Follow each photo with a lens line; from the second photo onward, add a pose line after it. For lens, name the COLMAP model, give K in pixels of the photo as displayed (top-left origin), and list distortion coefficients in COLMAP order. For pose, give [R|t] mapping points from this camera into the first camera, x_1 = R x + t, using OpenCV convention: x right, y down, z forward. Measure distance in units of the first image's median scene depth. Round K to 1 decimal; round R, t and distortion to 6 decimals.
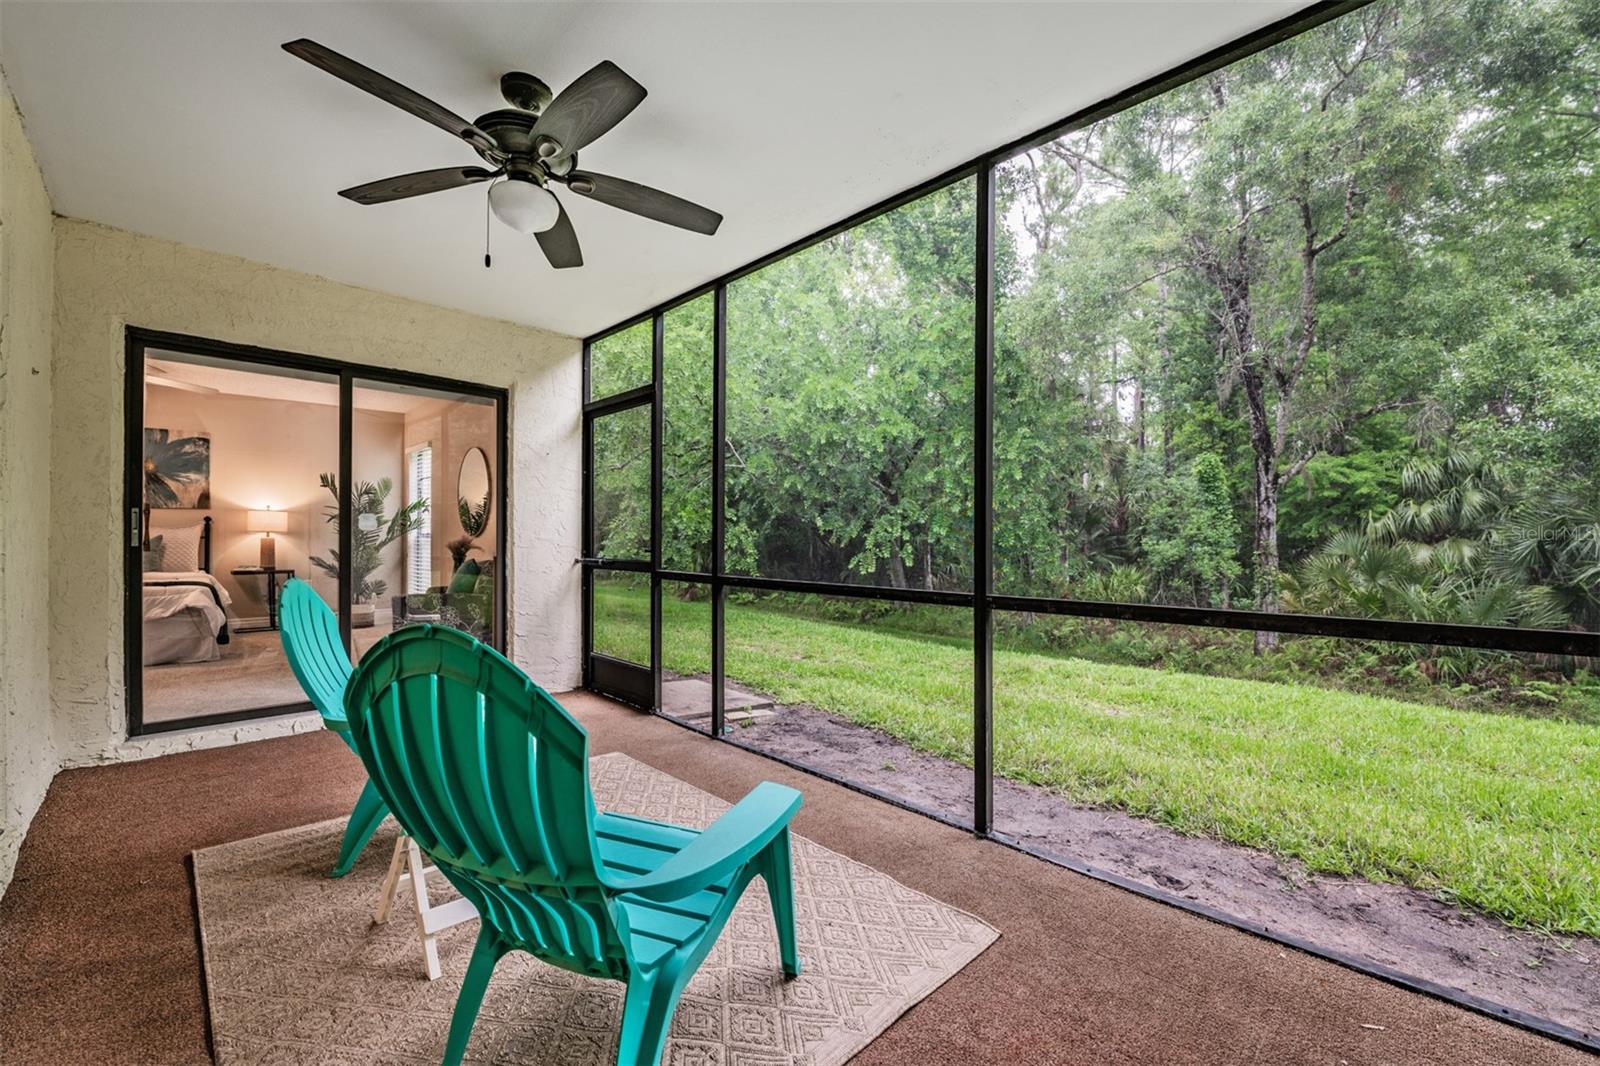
lens RADIAL K [[633.8, 0, 800.0], [0, 633.8, 533.0], [0, 0, 1]] dist [0.001095, 0.000204]
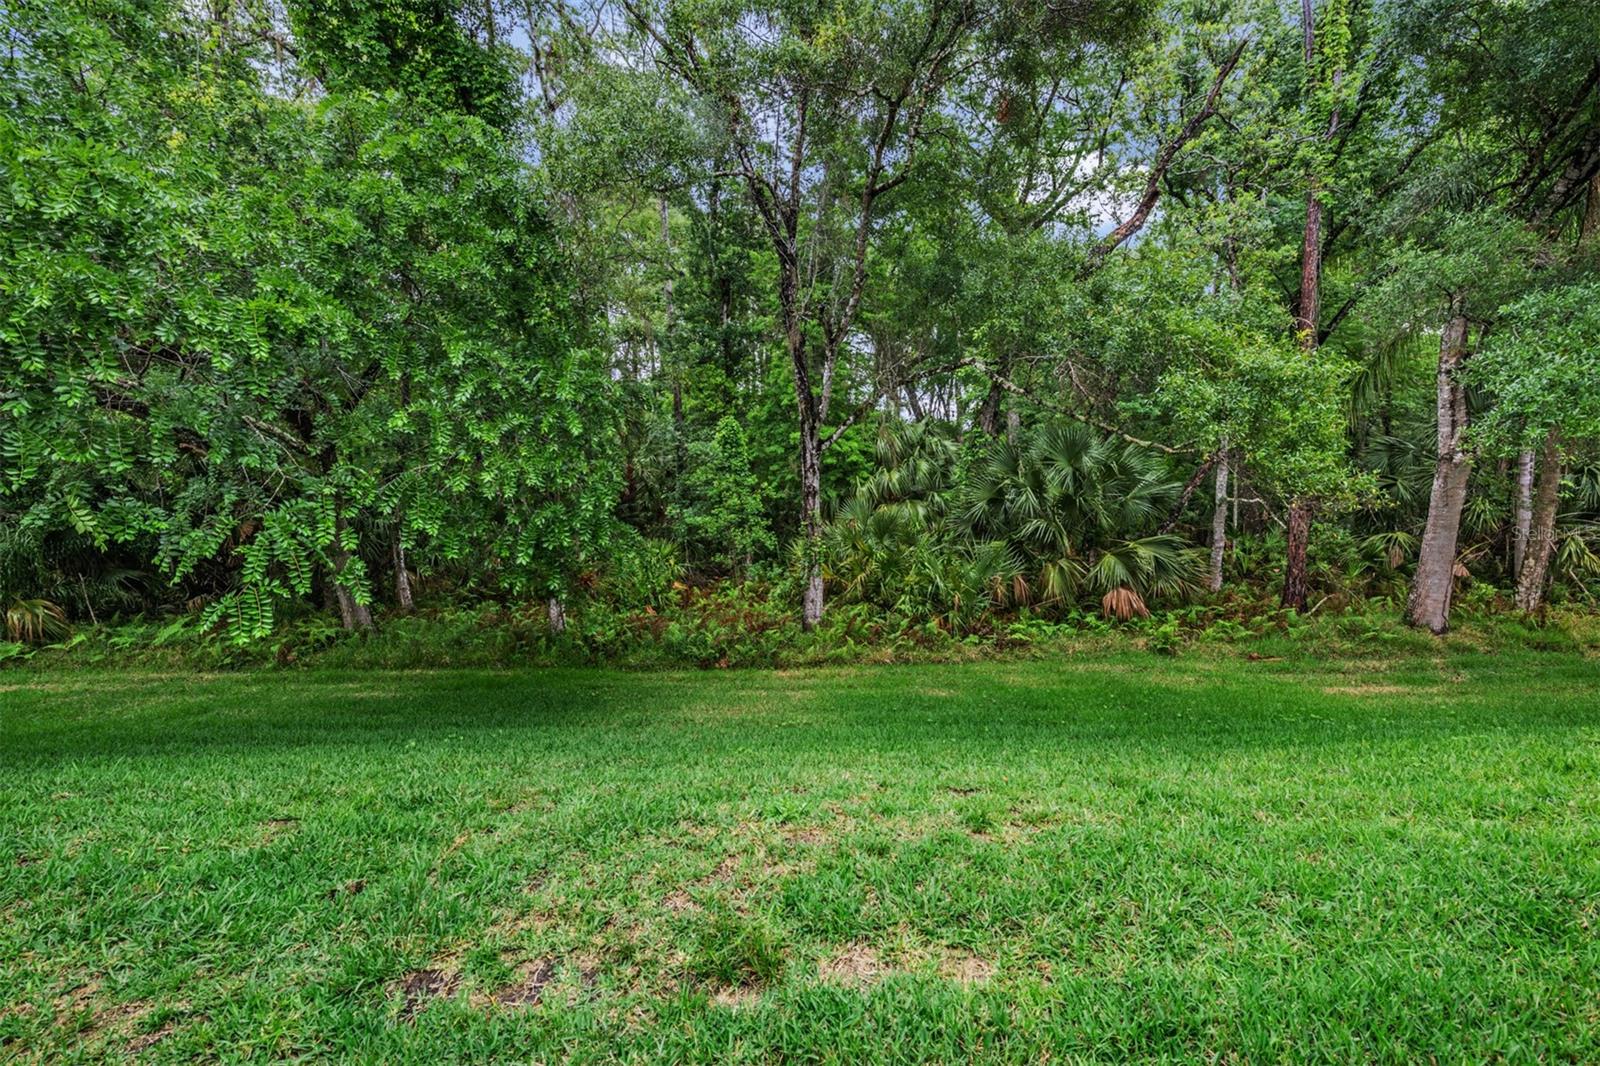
lens RADIAL K [[633.8, 0, 800.0], [0, 633.8, 533.0], [0, 0, 1]] dist [0.001095, 0.000204]
pose [[0.718486, -0.068844, 0.692126, 0.064568], [0.024969, 0.997001, 0.073250, -0.024650], [-0.695093, -0.035347, 0.718051, 0.333143]]
